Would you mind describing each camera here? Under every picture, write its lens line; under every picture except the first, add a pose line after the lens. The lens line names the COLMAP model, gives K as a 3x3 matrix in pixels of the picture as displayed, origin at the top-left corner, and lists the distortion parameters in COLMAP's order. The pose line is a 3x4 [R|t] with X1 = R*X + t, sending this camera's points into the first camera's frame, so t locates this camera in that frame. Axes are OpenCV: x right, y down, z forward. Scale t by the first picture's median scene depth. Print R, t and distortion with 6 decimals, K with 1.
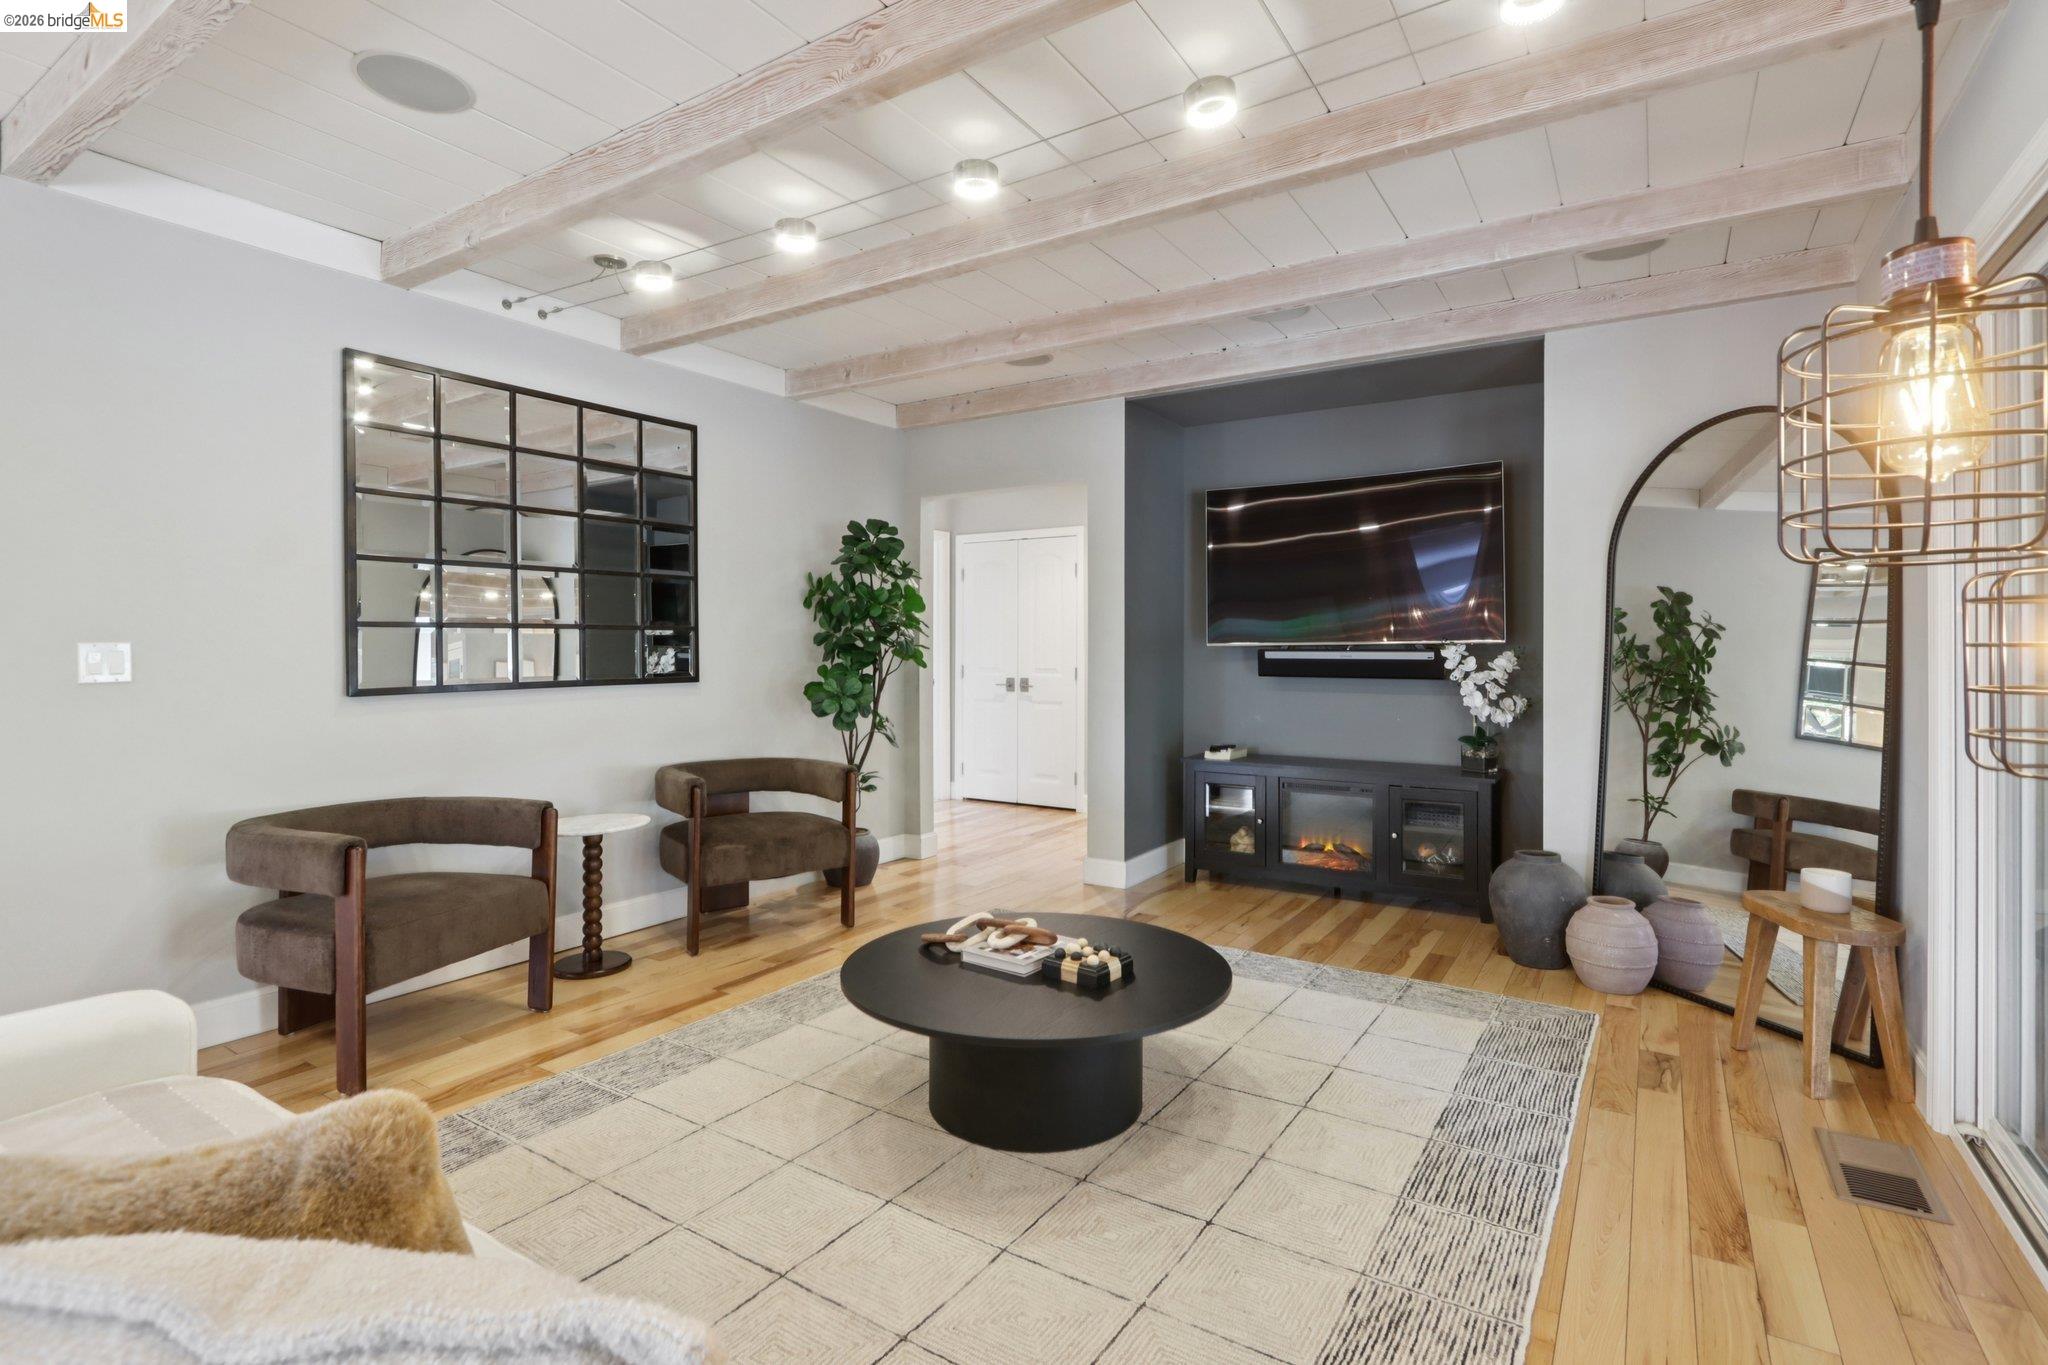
lens RADIAL K [[994.5, 0, 1019.3], [0, 994.5, 650.1], [0, 0, 1]] dist [-0.013620, 0.000773]
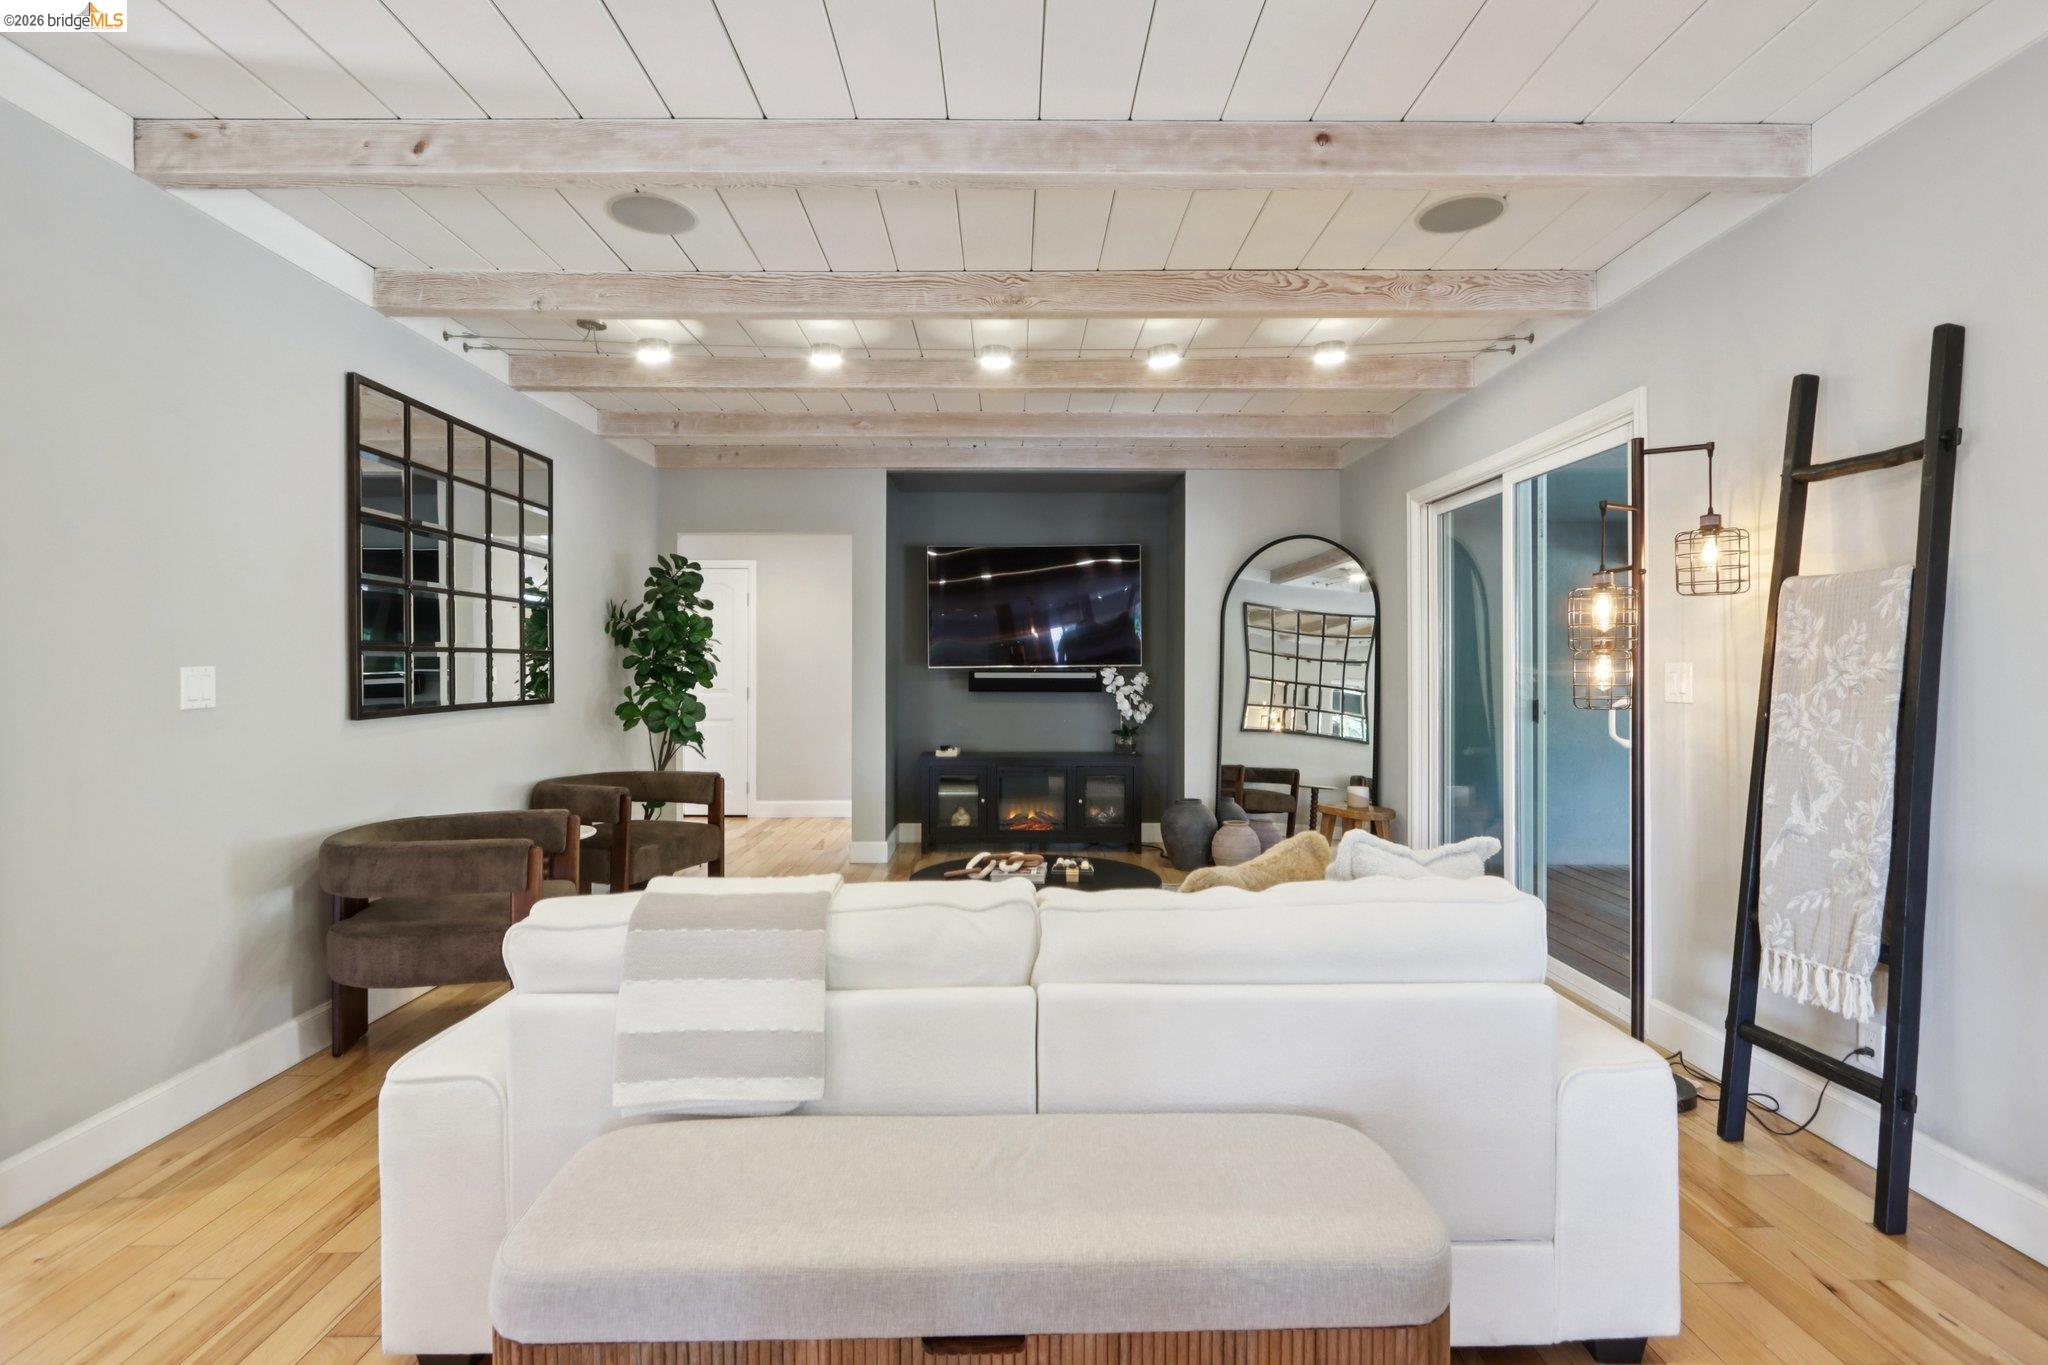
lens RADIAL K [[994.5, 0, 1029.3], [0, 994.5, 663.7], [0, 0, 1]] dist [-0.013620, 0.000773]
pose [[0.832162, 0.002941, 0.554525, -0.465250], [0.000807, 0.999978, -0.006514, -0.002027], [-0.554532, 0.005868, 0.832141, -0.149174]]
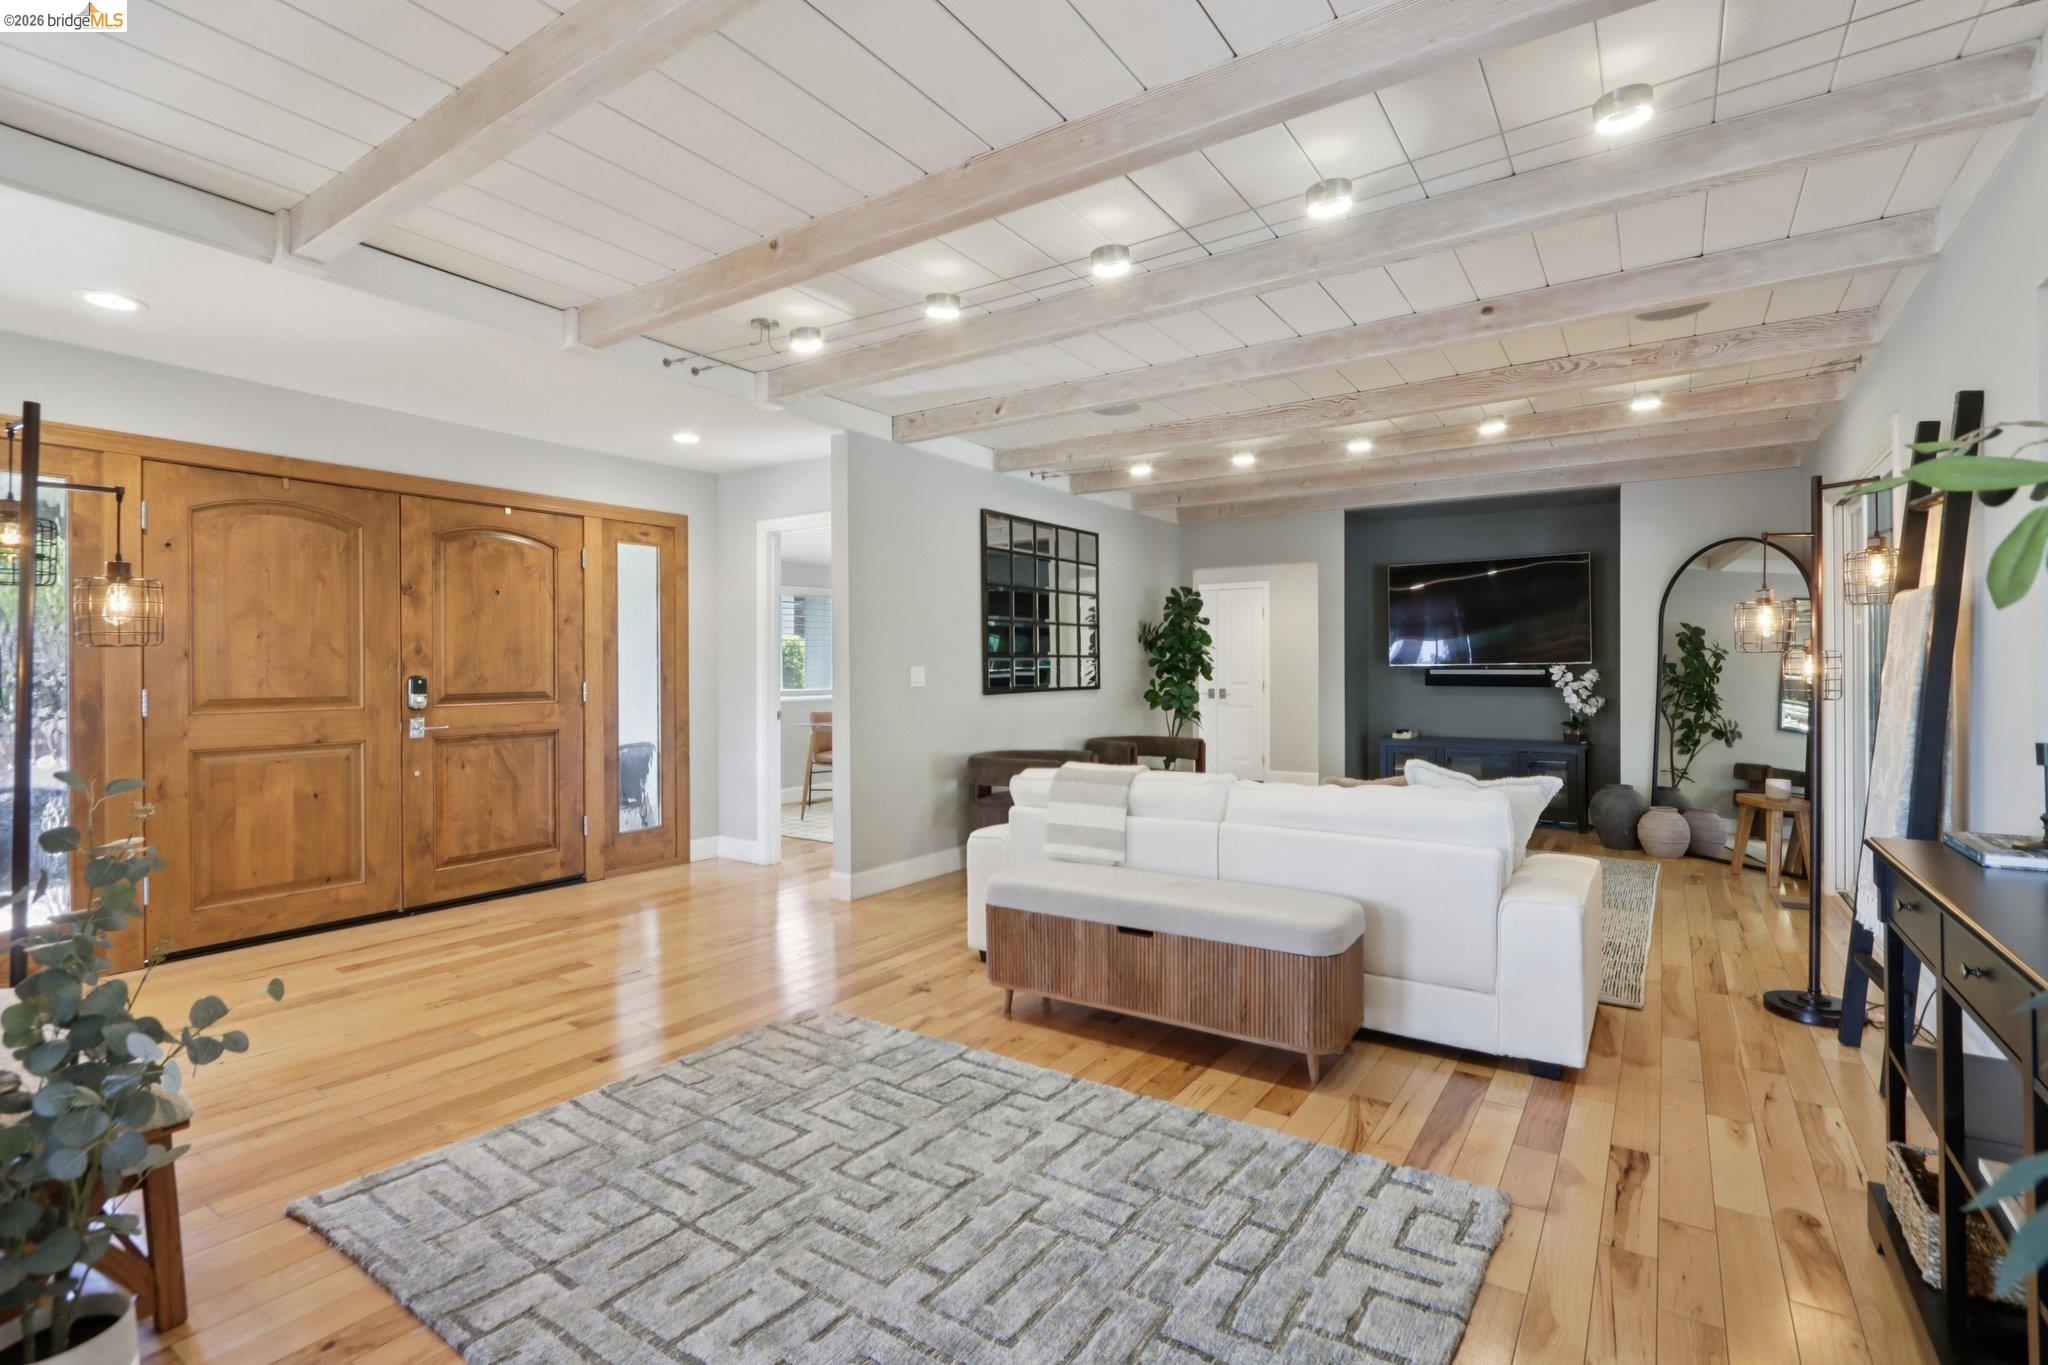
lens RADIAL K [[948.7, 0, 1027.4], [0, 948.7, 668.6], [0, 0, 1]] dist [-0.011108, -0.001952]
pose [[0.999769, -0.002593, -0.021322, -0.392123], [0.002599, 0.999997, 0.000227, -0.002475], [0.021321, -0.000282, 0.999773, -0.556993]]
